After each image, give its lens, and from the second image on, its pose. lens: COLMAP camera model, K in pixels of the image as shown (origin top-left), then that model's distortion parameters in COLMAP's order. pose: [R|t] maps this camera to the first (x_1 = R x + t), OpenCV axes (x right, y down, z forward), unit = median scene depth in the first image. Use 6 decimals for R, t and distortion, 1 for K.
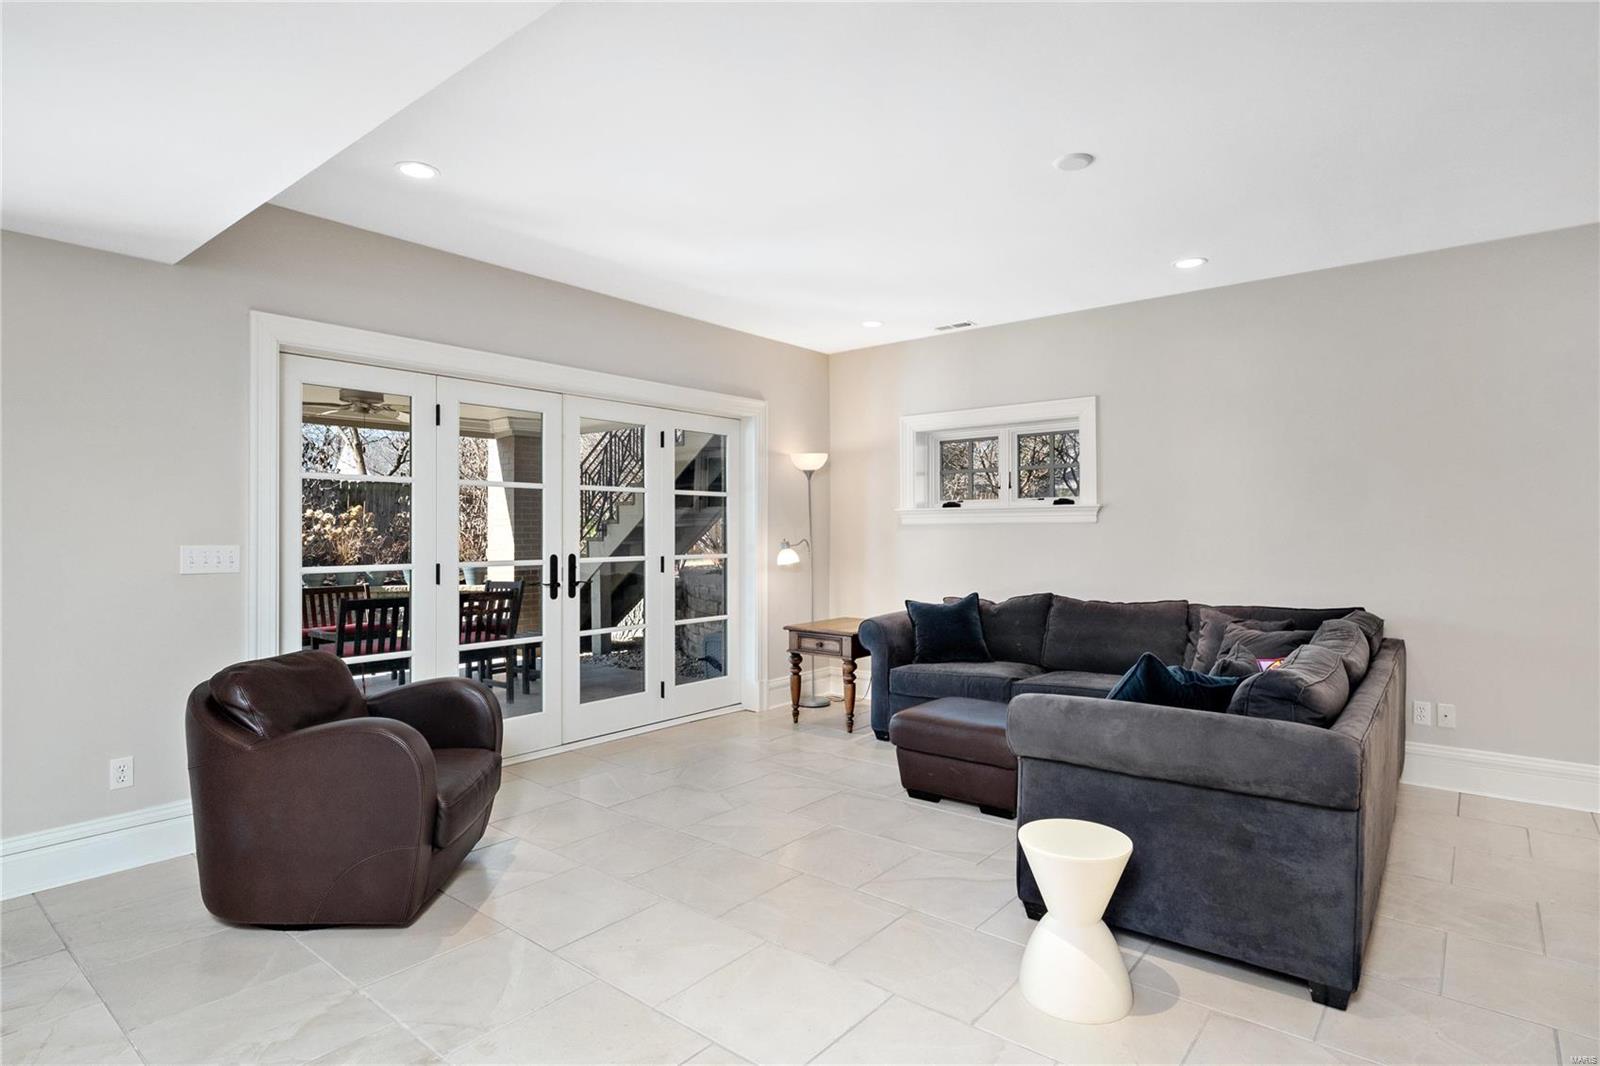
lens RADIAL K [[827.6, 0, 799.1], [0, 827.6, 537.9], [0, 0, 1]] dist [-0.006488, 0.000943]
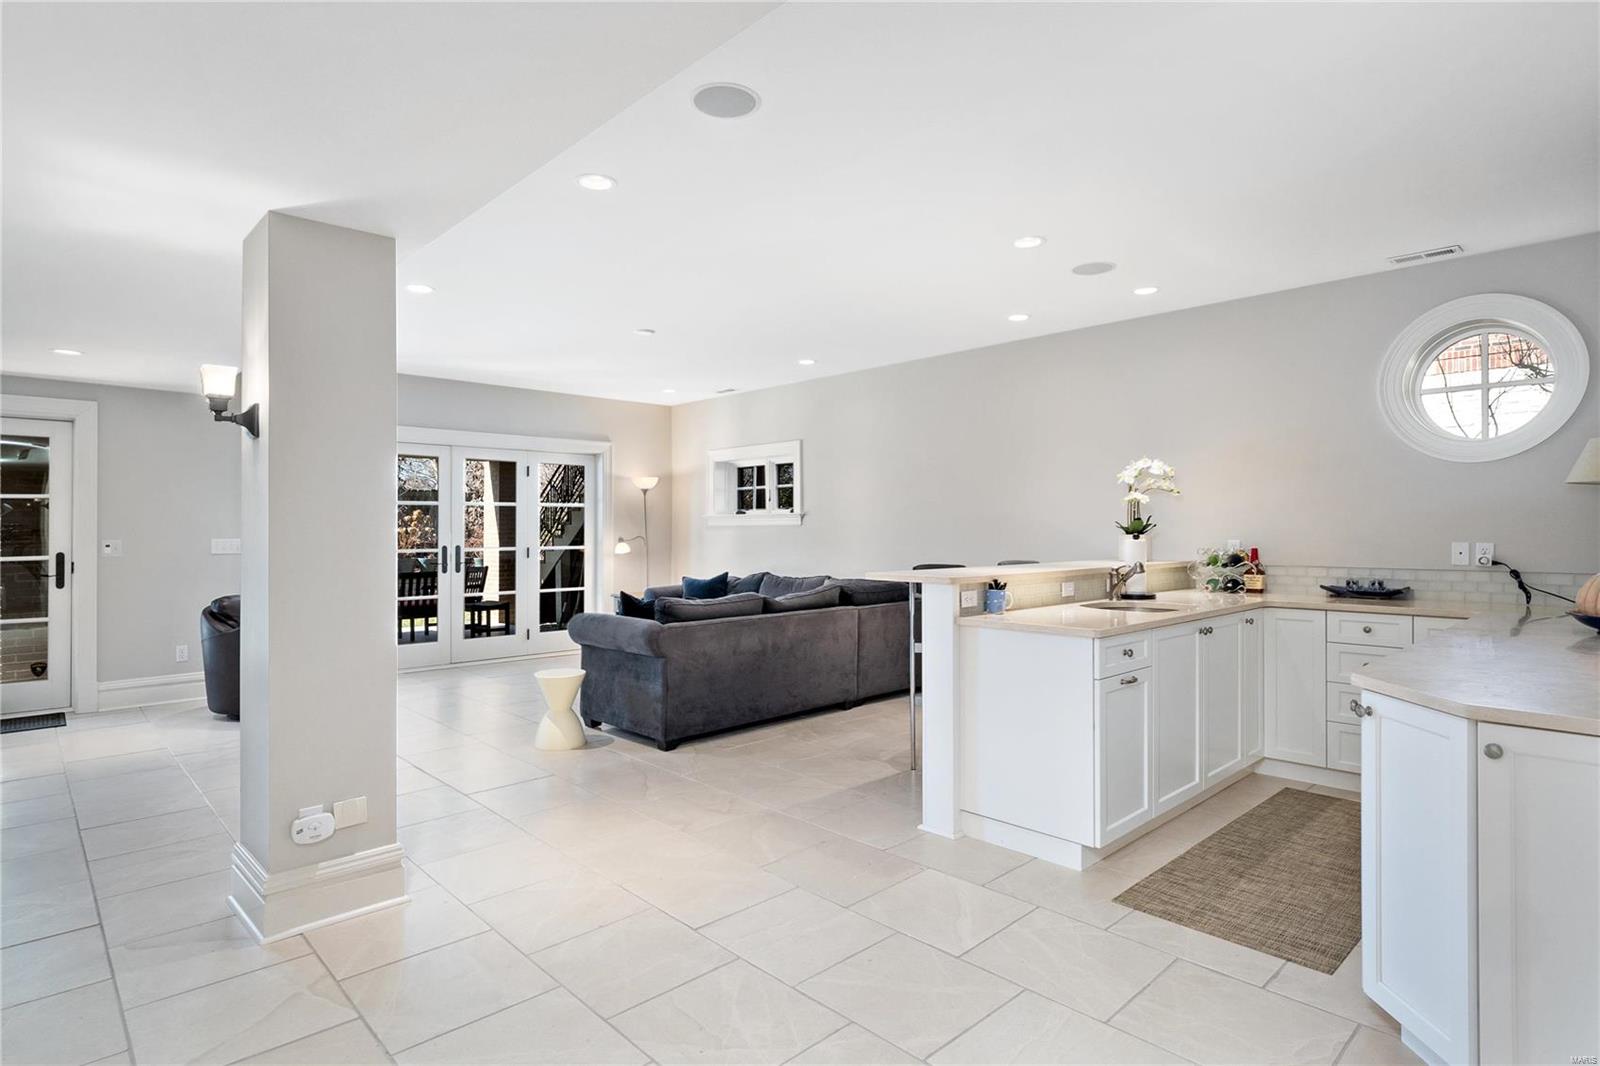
lens RADIAL K [[827.6, 0, 801.4], [0, 827.6, 528.8], [0, 0, 1]] dist [-0.006488, 0.000943]
pose [[0.992465, 0.000452, -0.122525, 0.476174], [-0.001647, 0.999952, -0.009654, 0.002181], [0.122515, 0.009783, 0.992419, -0.417123]]
